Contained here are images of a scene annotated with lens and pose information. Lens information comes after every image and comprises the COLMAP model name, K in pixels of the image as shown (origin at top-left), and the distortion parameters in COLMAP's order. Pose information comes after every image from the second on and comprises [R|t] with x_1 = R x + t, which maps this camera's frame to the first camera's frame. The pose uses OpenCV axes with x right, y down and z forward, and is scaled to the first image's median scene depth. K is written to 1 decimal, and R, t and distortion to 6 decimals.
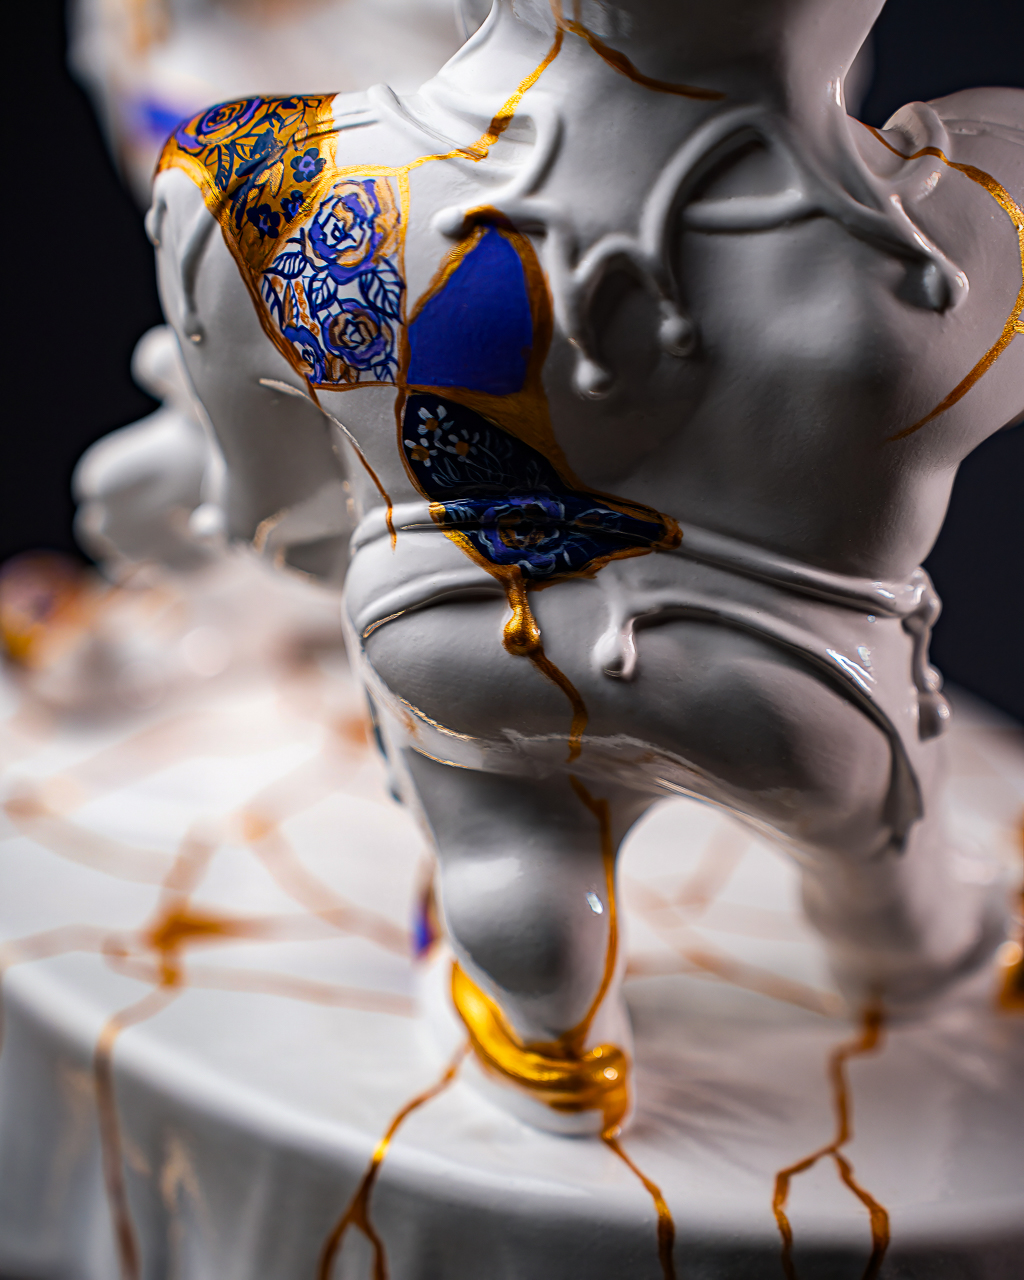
lens RADIAL K [[2991.7, 0, 511.9], [0, 2991.7, 641.8], [0, 0, 1]] dist [0.411312, 0.000000]
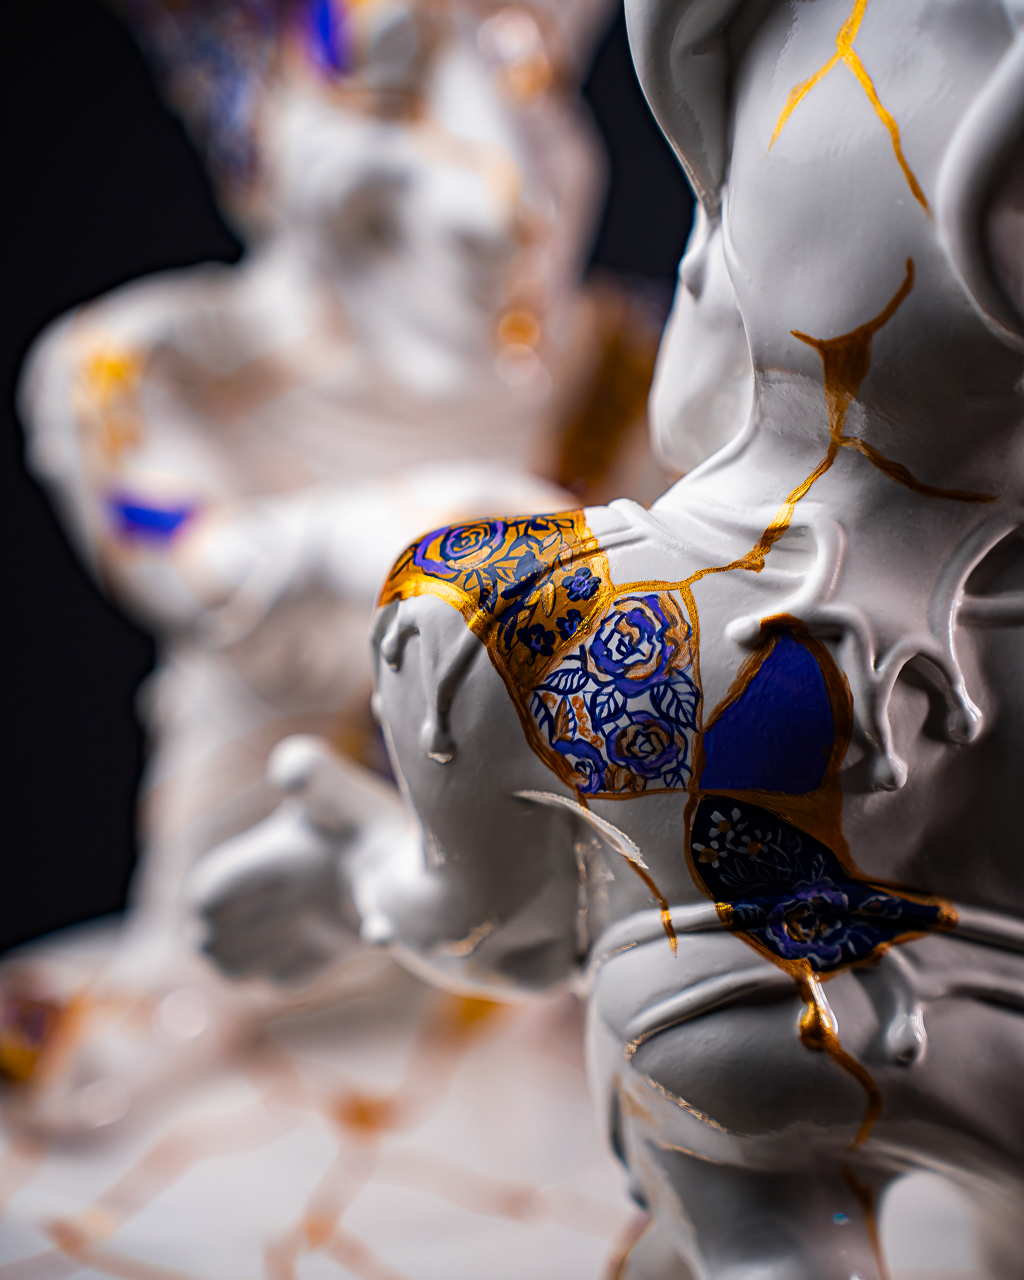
lens RADIAL K [[2991.7, 0, 511.3], [0, 2991.7, 633.8], [0, 0, 1]] dist [0.411312, 0.000000]
pose [[0.971477, -0.067878, 0.227210, -0.318576], [0.088575, 0.992675, -0.082163, -0.059697], [-0.219969, 0.099945, 0.970374, 0.027843]]
